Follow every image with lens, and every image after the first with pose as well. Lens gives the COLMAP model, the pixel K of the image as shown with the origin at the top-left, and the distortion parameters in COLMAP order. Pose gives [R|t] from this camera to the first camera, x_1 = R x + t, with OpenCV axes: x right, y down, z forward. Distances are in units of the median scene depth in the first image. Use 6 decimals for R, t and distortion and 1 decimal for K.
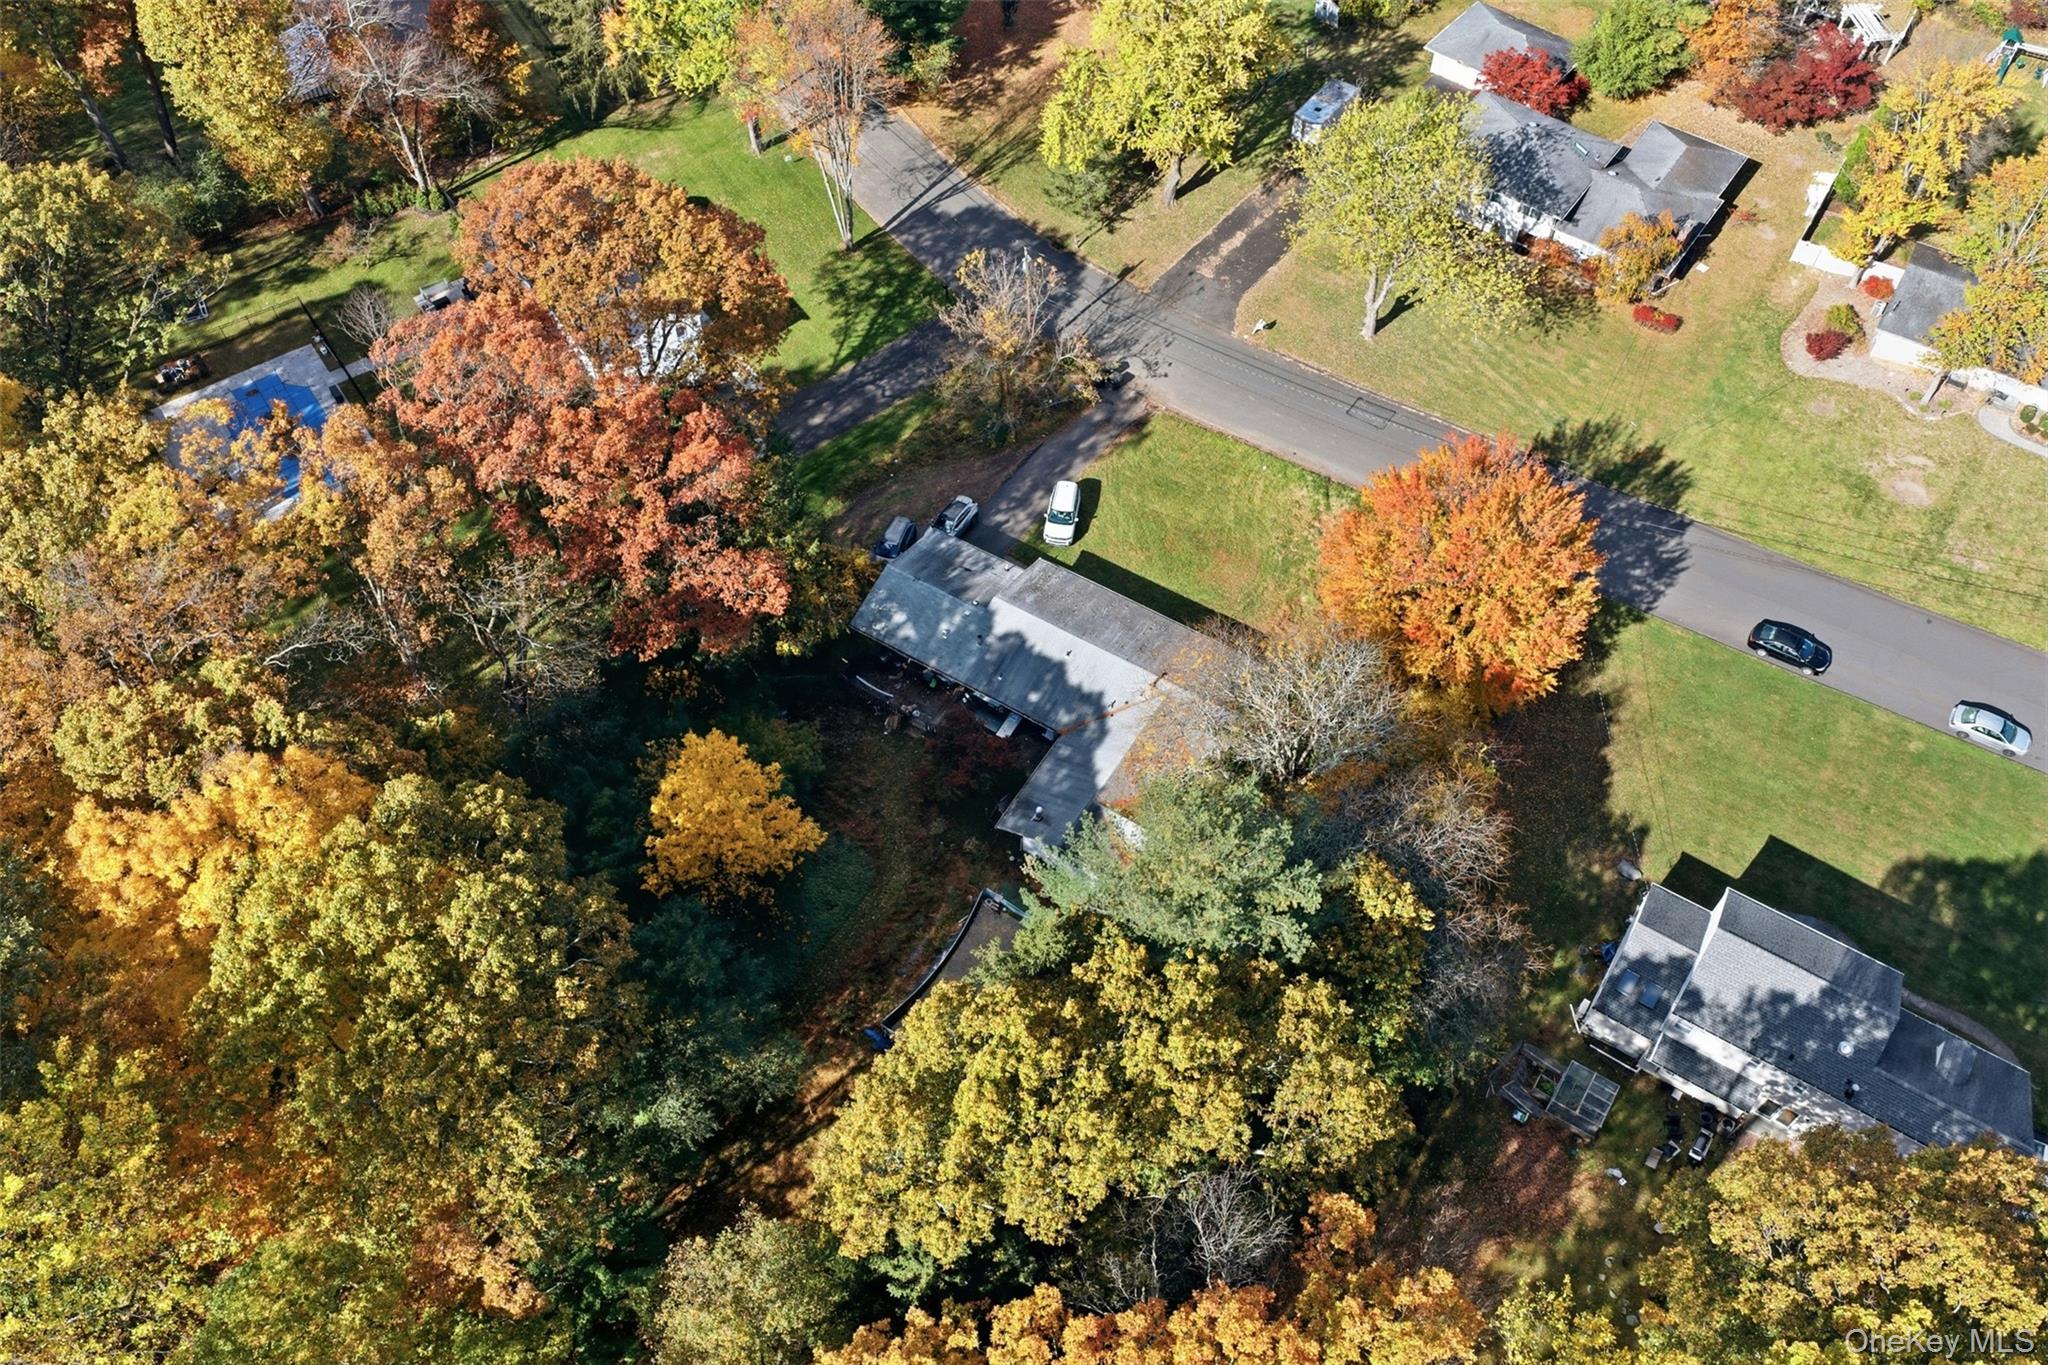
lens RADIAL K [[1679.5, 0, 1032.6], [0, 1679.5, 681.5], [0, 0, 1]] dist [0.007431, -0.013776]
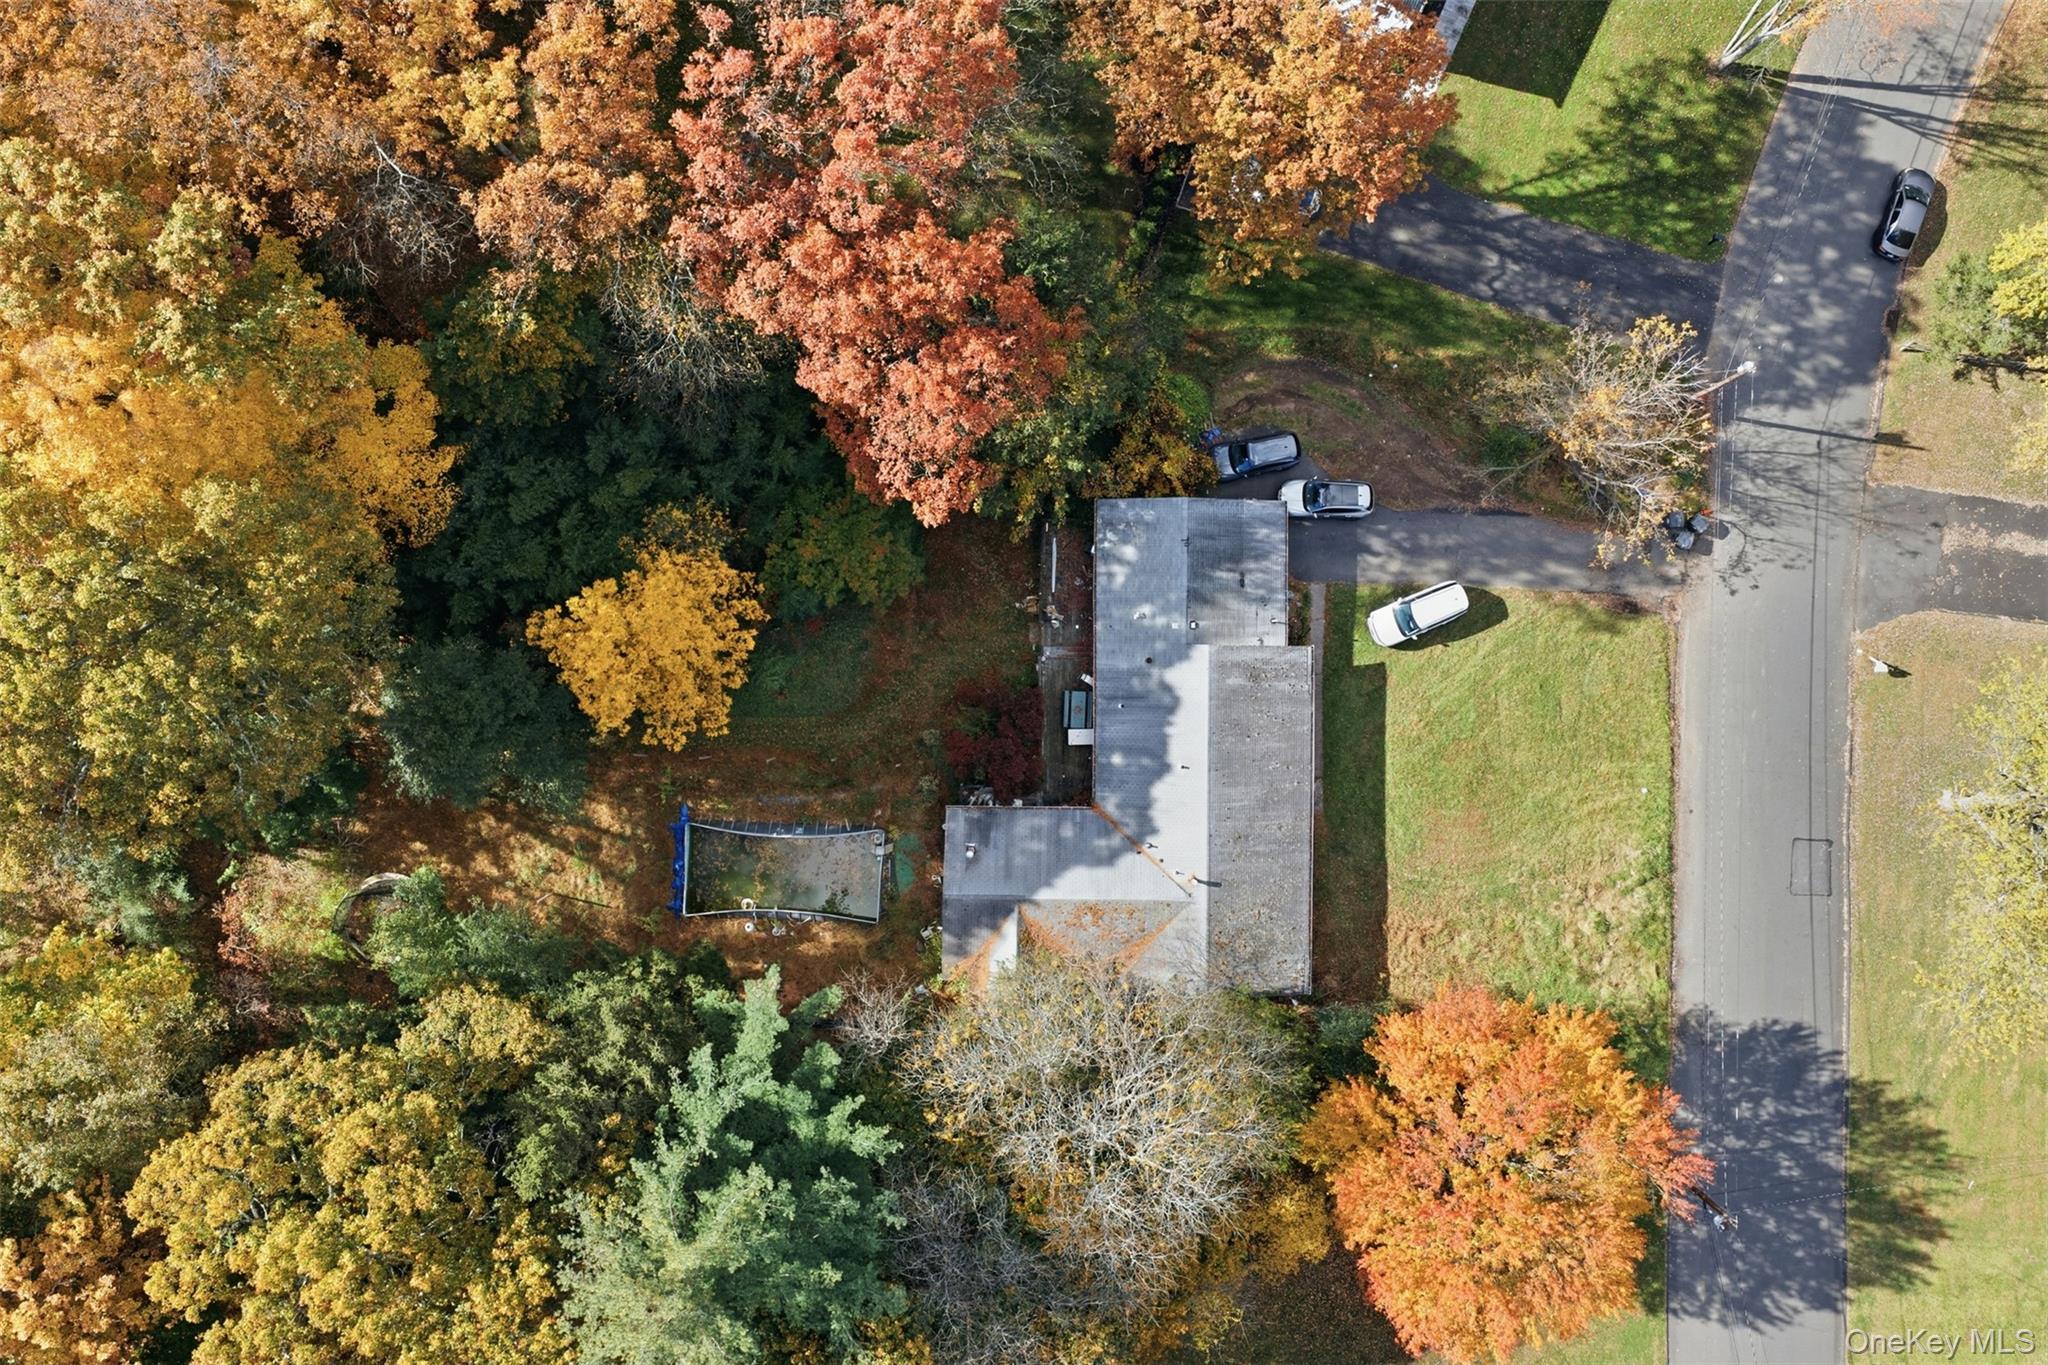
lens RADIAL K [[1664.2, 0, 1024.0], [0, 1664.2, 682.5], [0, 0, 1]] dist [-0.012897, 0.011589]
pose [[0.517695, 0.855565, 0.001069, -0.050351], [-0.697240, 0.421169, 0.580062, -0.406569], [0.495831, -0.301040, 0.814571, 0.289375]]
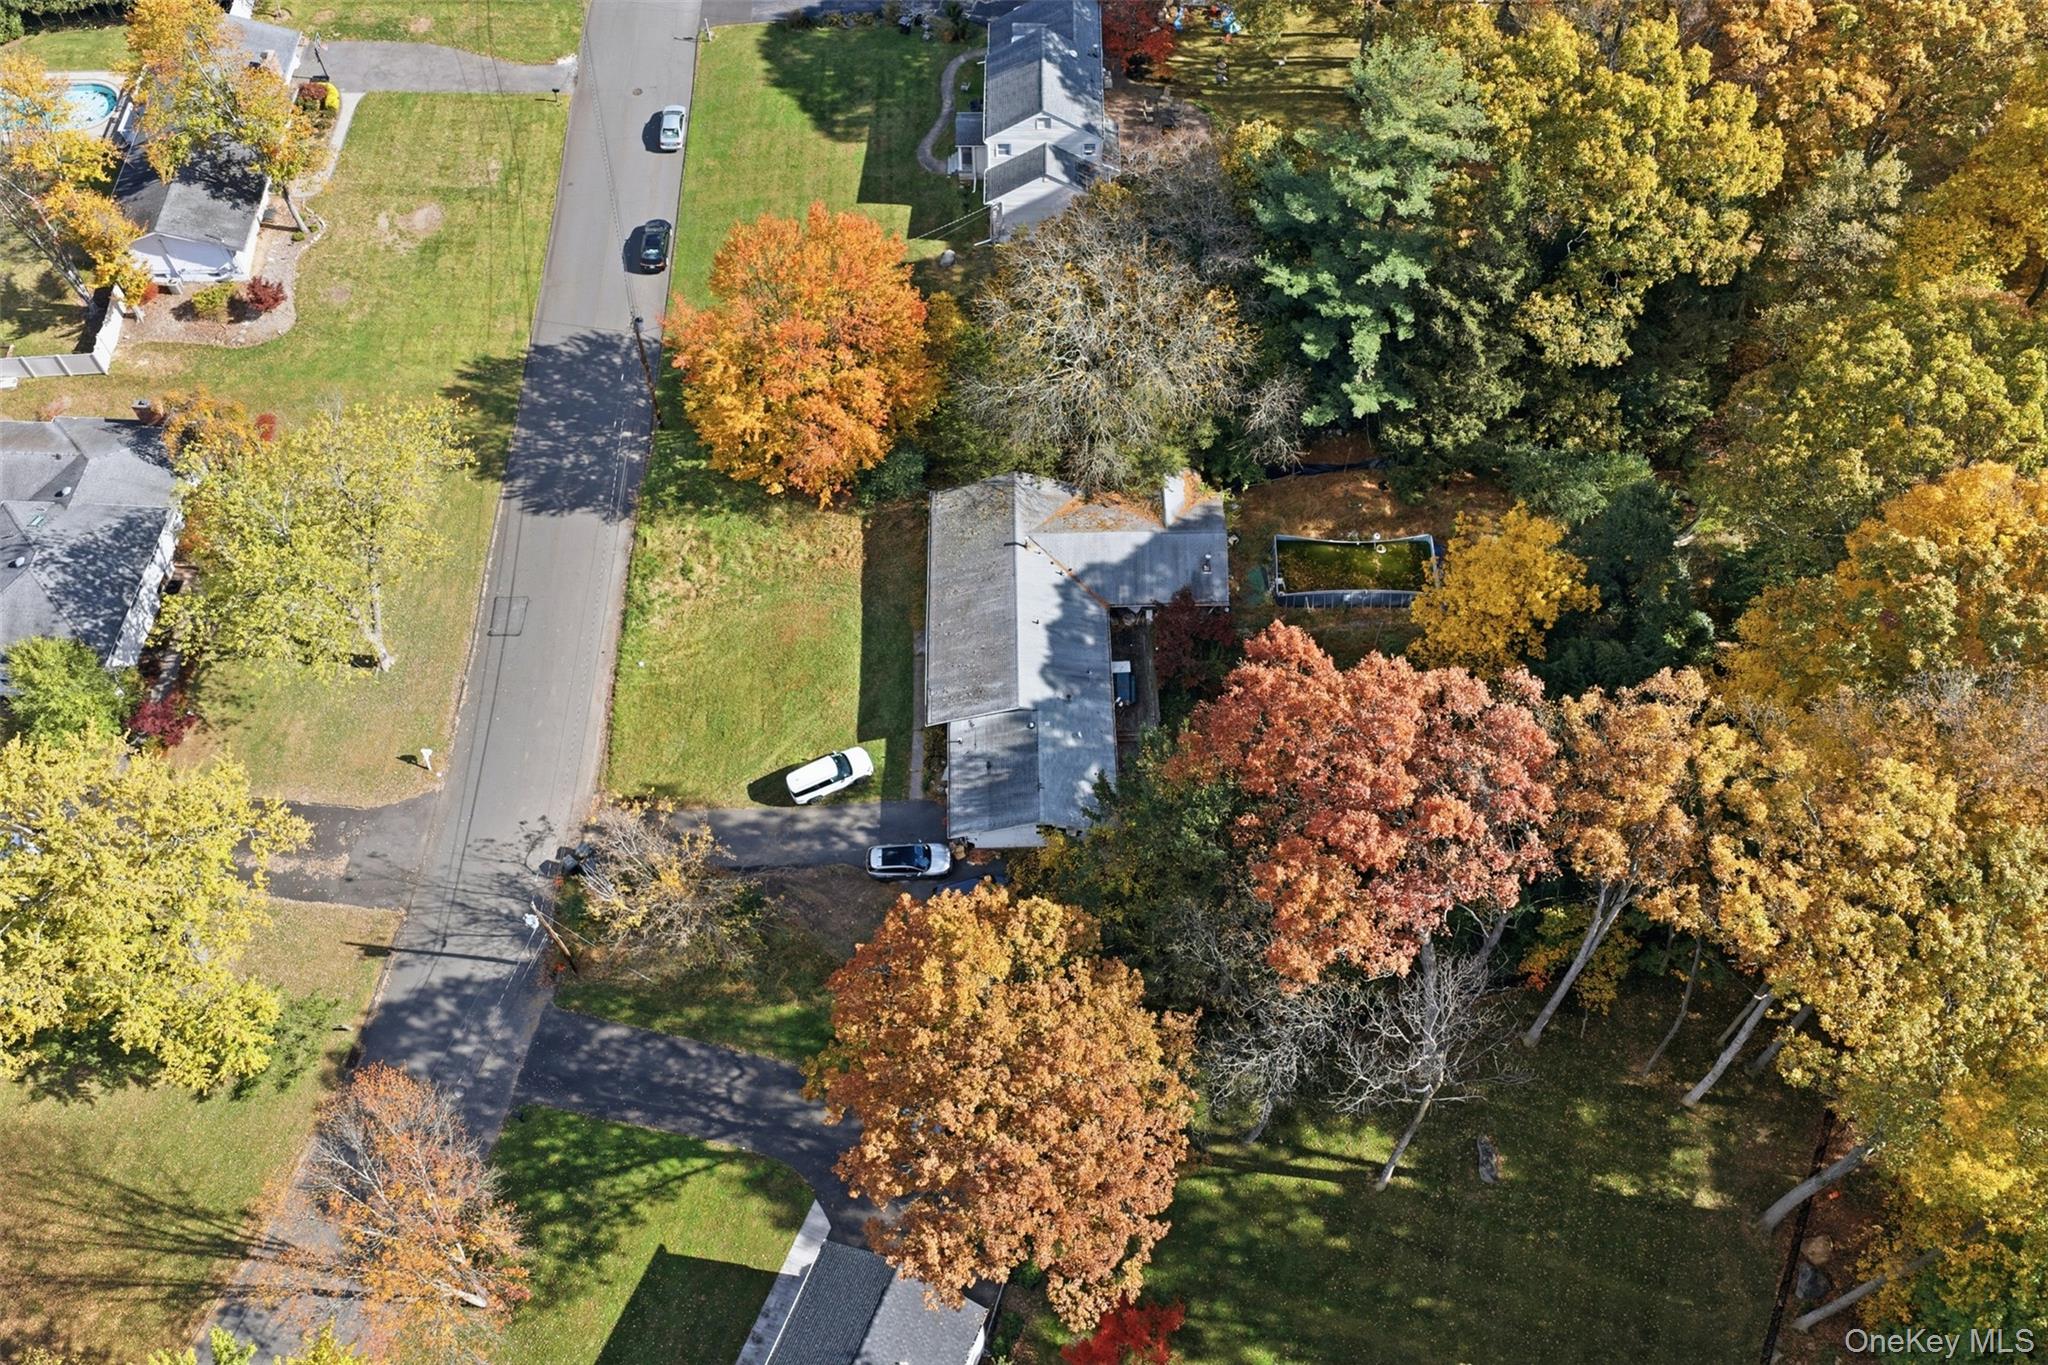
lens RADIAL K [[1679.5, 0, 1032.6], [0, 1679.5, 681.5], [0, 0, 1]] dist [0.007431, -0.013776]
pose [[-0.540864, -0.707254, 0.455257, -0.407709], [0.688968, -0.062047, 0.722131, -0.663298], [-0.482483, 0.704232, 0.520834, 0.466494]]
